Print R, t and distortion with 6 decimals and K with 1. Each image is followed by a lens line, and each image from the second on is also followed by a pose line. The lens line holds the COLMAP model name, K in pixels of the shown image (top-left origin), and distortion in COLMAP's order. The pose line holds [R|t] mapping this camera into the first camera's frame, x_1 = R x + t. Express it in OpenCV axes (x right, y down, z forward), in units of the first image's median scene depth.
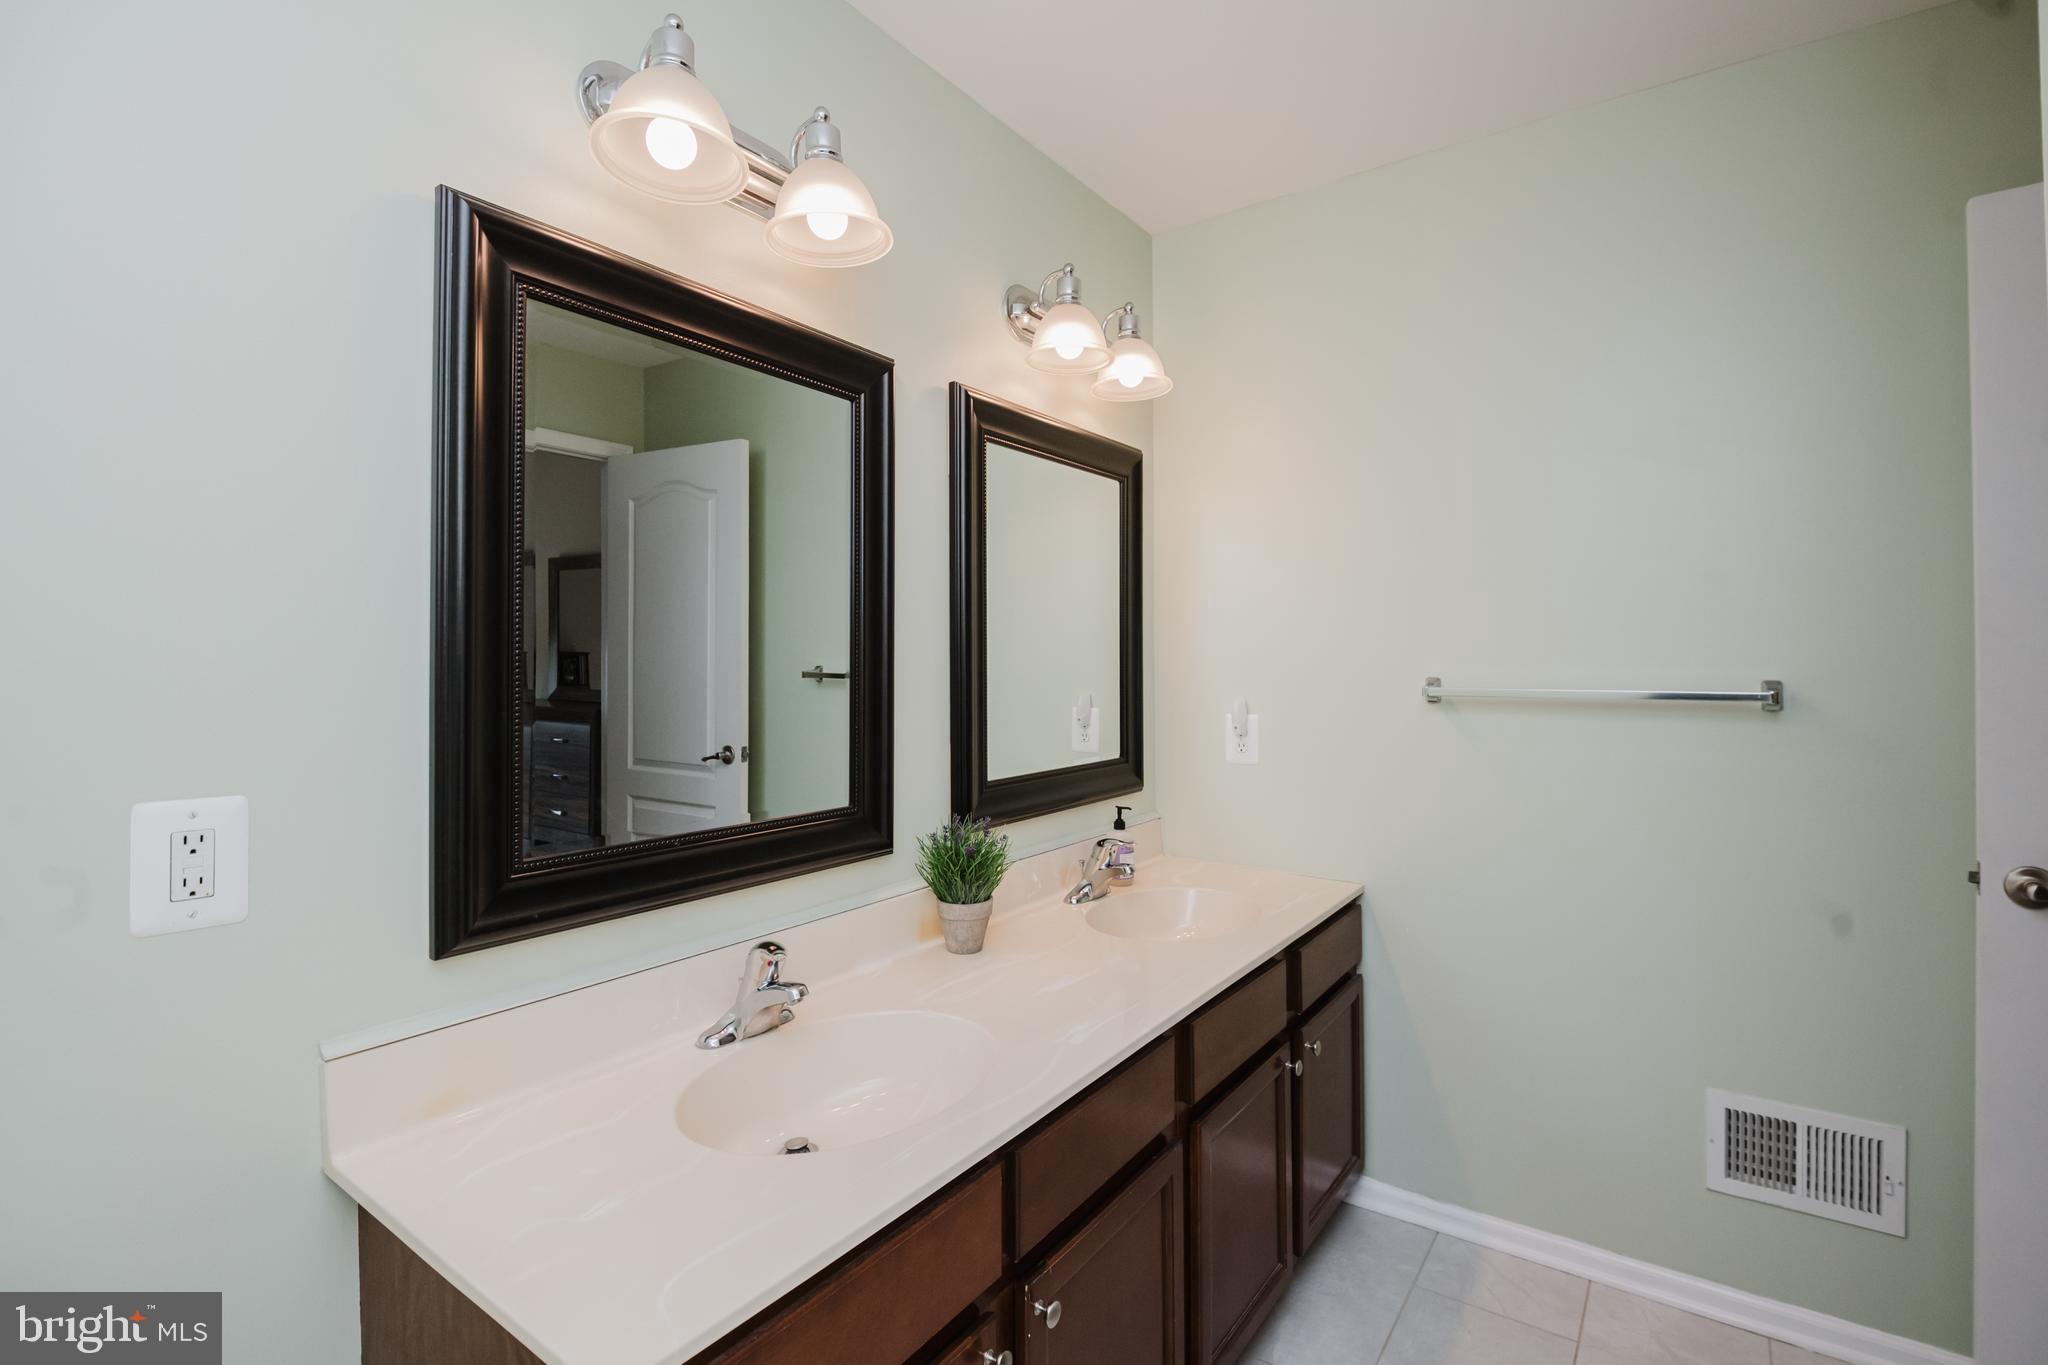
lens RADIAL K [[950.5, 0, 1024.4], [0, 950.5, 665.6], [0, 0, 1]] dist [-0.035843, -0.000052]
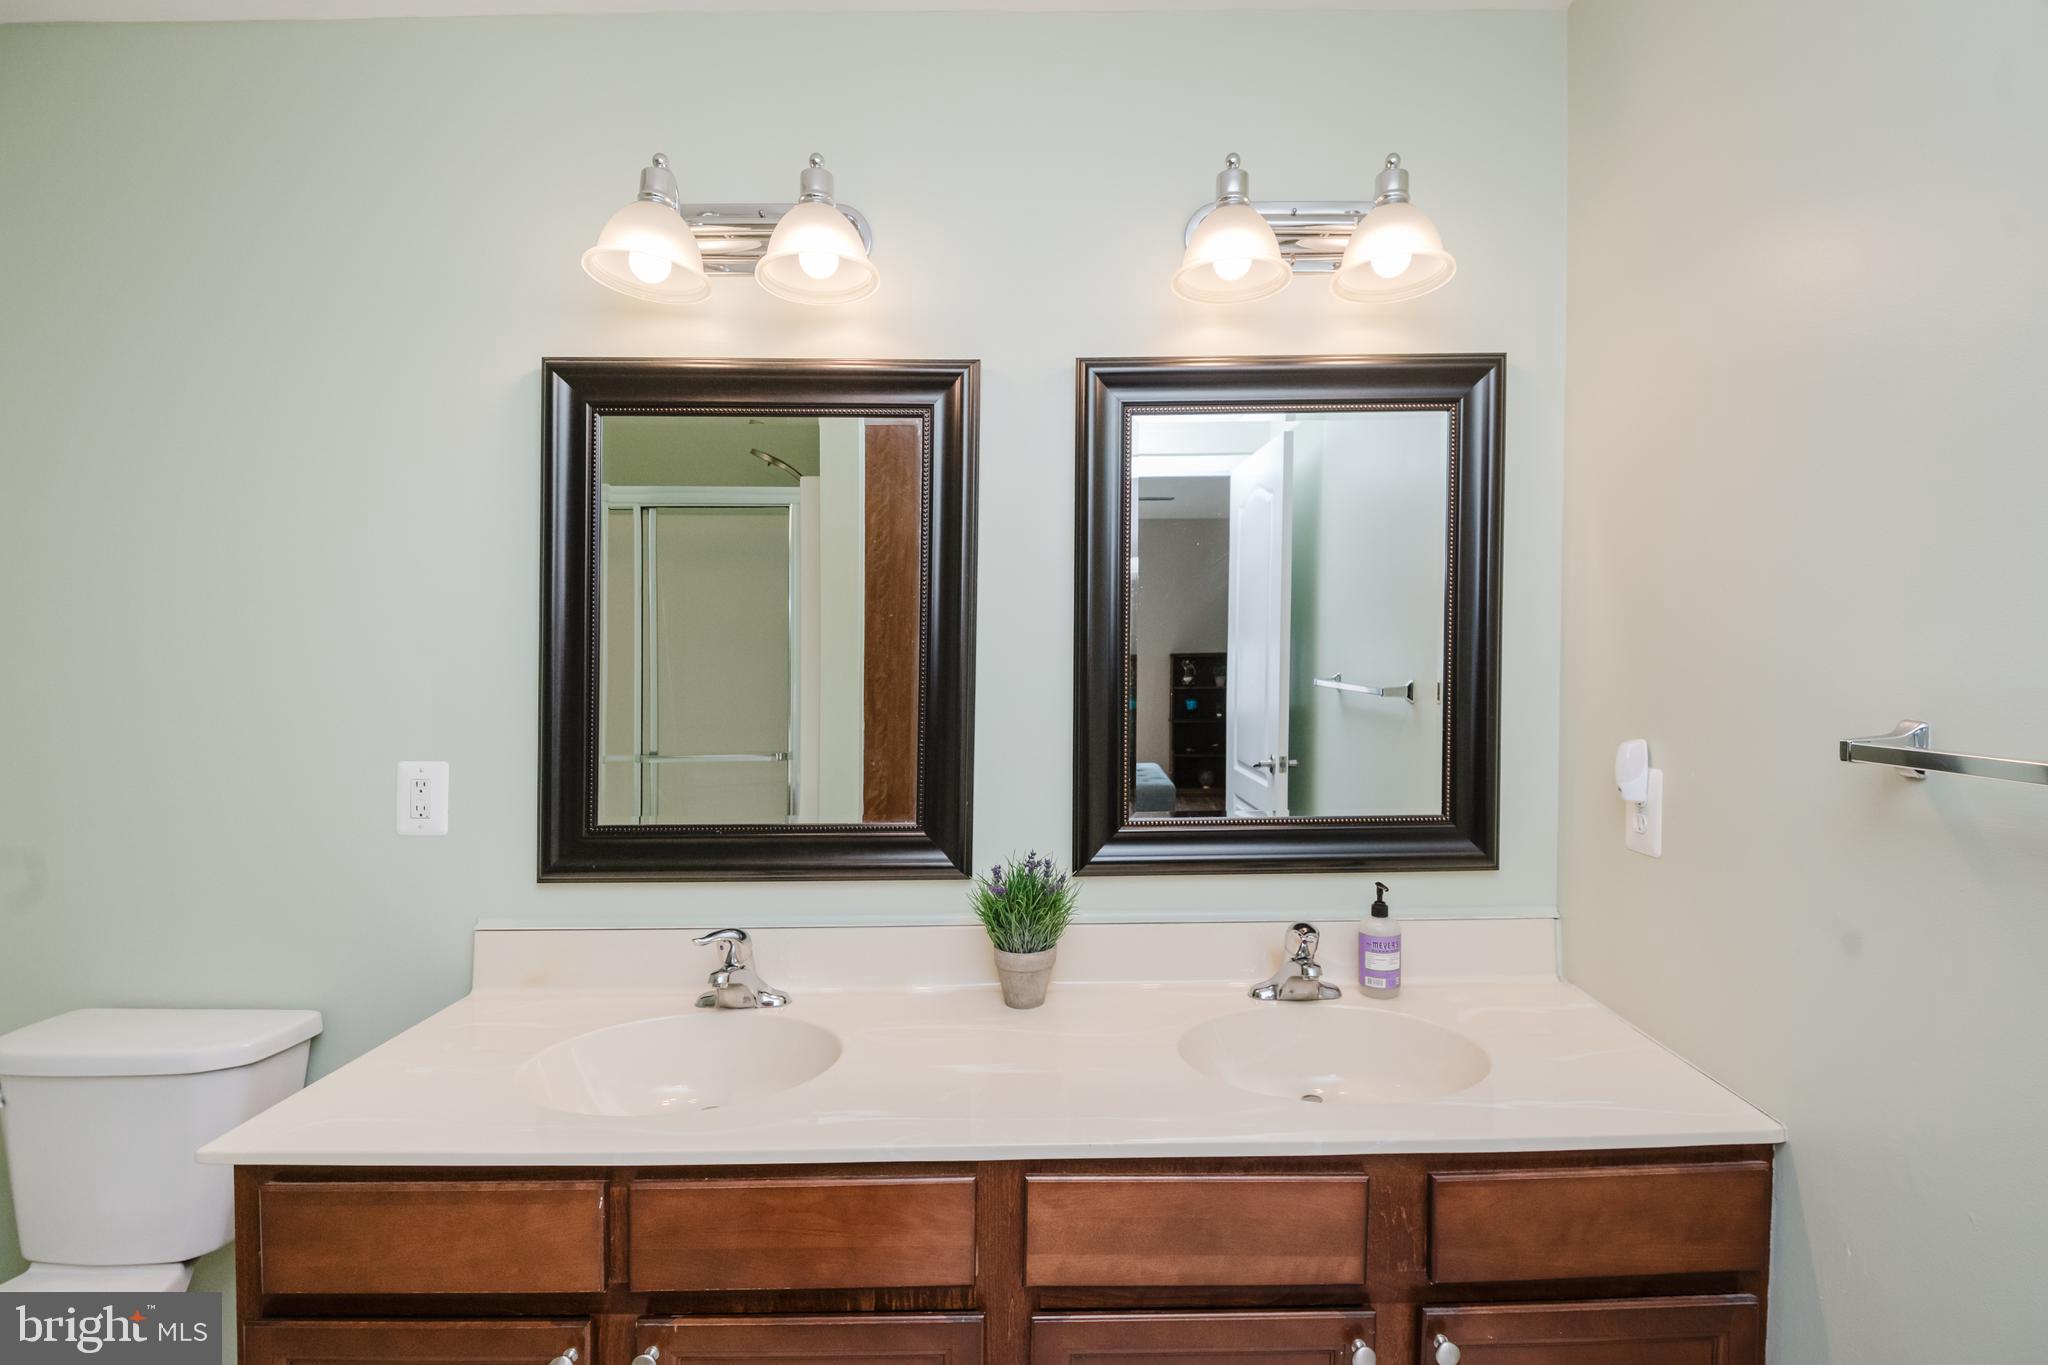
lens RADIAL K [[936.2, 0, 1024.0], [0, 936.2, 682.5], [0, 0, 1]] dist [-0.033234, 0.000106]
pose [[0.588348, 0.017607, -0.808416, 0.807878], [0.001744, 0.999733, 0.023043, -0.029510], [0.808606, -0.014967, 0.588160, 0.610263]]
